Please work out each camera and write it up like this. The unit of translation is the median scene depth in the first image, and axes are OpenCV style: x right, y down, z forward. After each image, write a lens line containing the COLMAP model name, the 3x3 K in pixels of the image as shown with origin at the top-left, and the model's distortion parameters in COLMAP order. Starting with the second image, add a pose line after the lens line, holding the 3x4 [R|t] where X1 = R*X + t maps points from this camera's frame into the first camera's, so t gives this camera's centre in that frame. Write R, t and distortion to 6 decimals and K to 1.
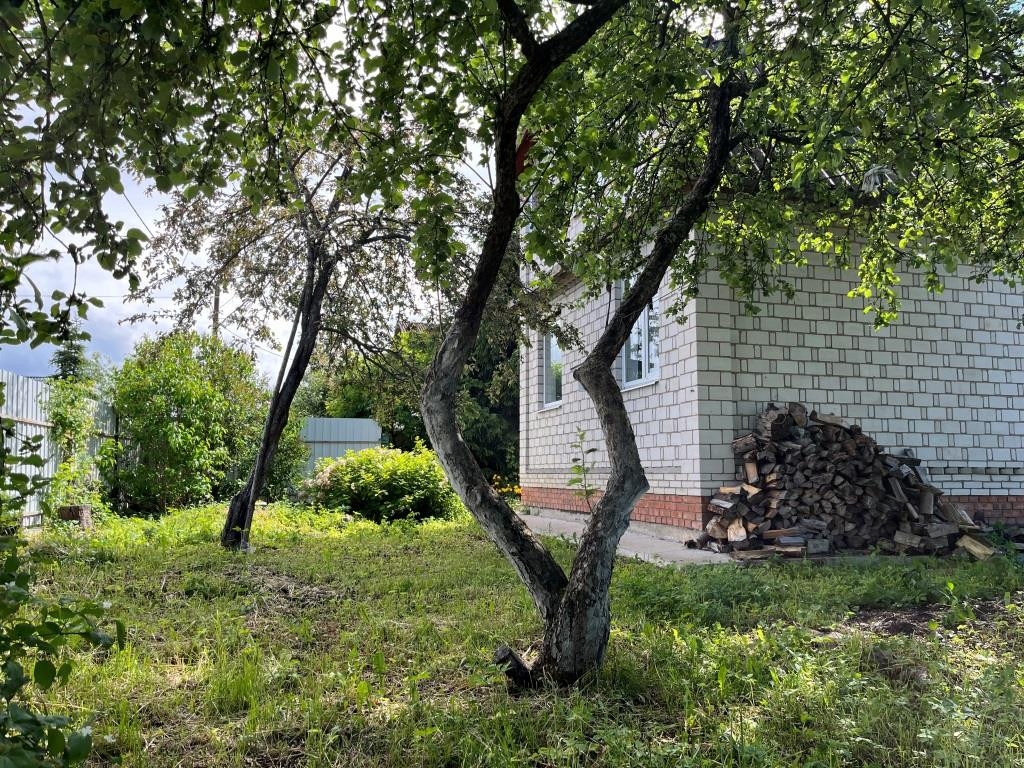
lens RADIAL K [[781.3, 0, 509.6], [0, 781.3, 386.0], [0, 0, 1]] dist [0.013581, -0.023127]
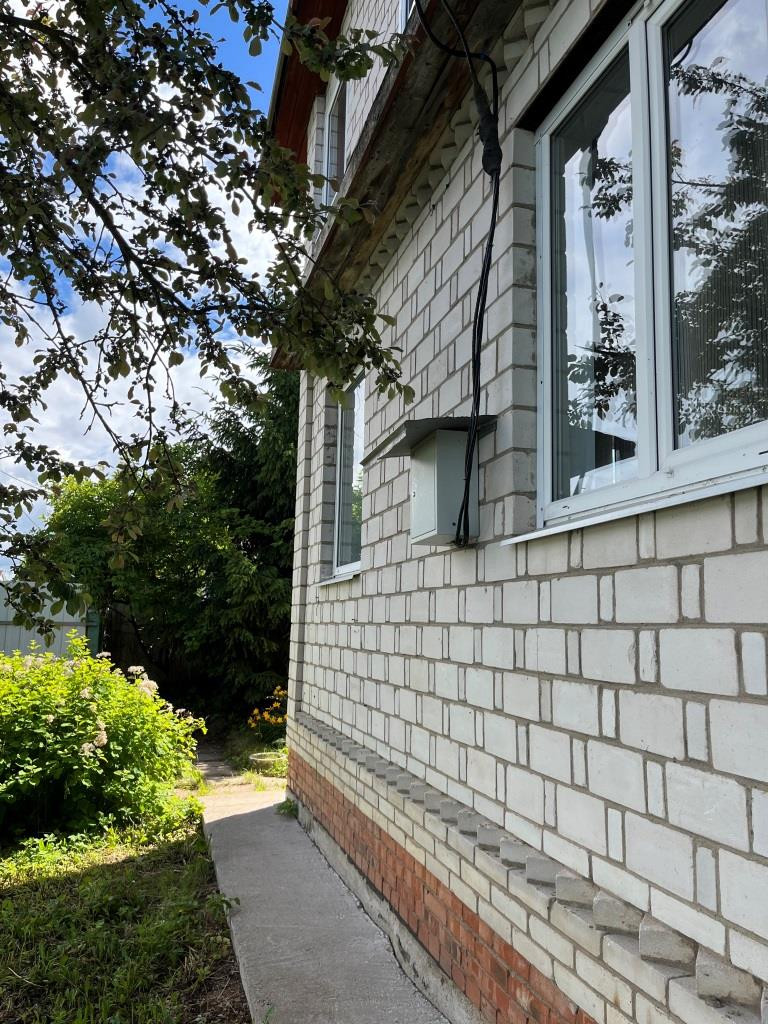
lens RADIAL K [[781.3, 0, 381.8], [0, 781.3, 512.8], [0, 0, 1]] dist [0.013581, -0.023127]
pose [[0.999708, 0.023985, 0.002796, 0.115792], [-0.023872, 0.999097, -0.035154, 0.011542], [-0.003637, 0.035077, 0.999378, 0.933191]]
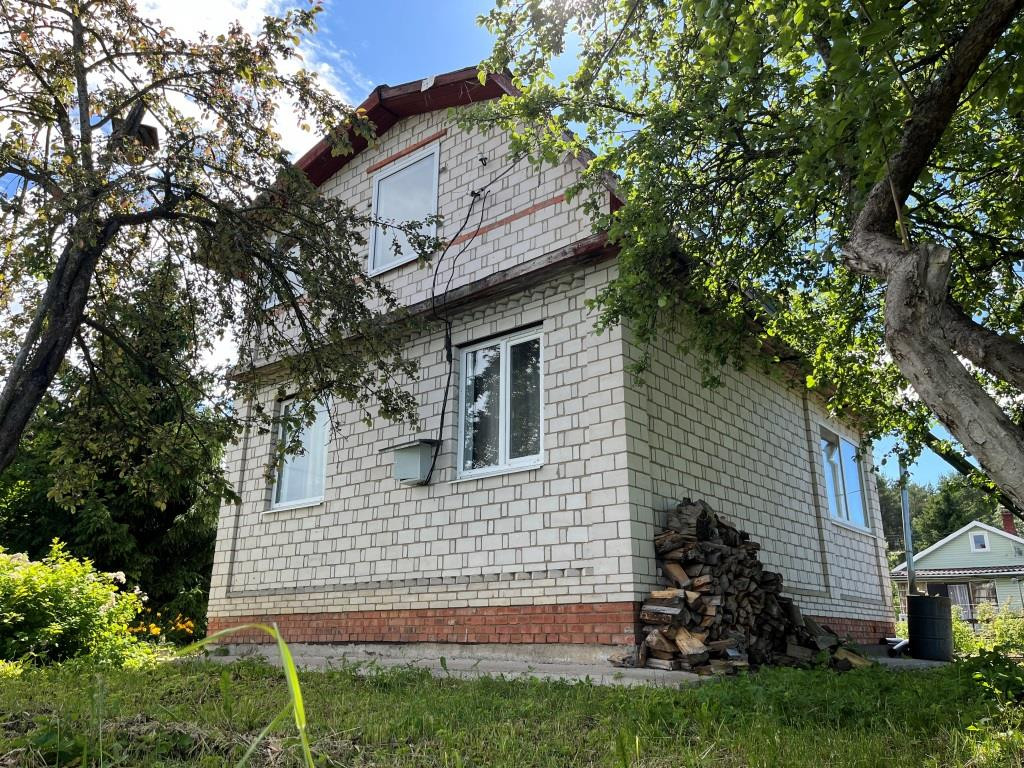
lens RADIAL K [[781.3, 0, 516.8], [0, 781.3, 383.9], [0, 0, 1]] dist [0.013581, -0.023127]
pose [[0.806407, 0.185248, 0.561597, -0.357514], [-0.065360, 0.971770, -0.226697, 0.111874], [-0.587738, 0.146104, 0.795750, 0.378630]]
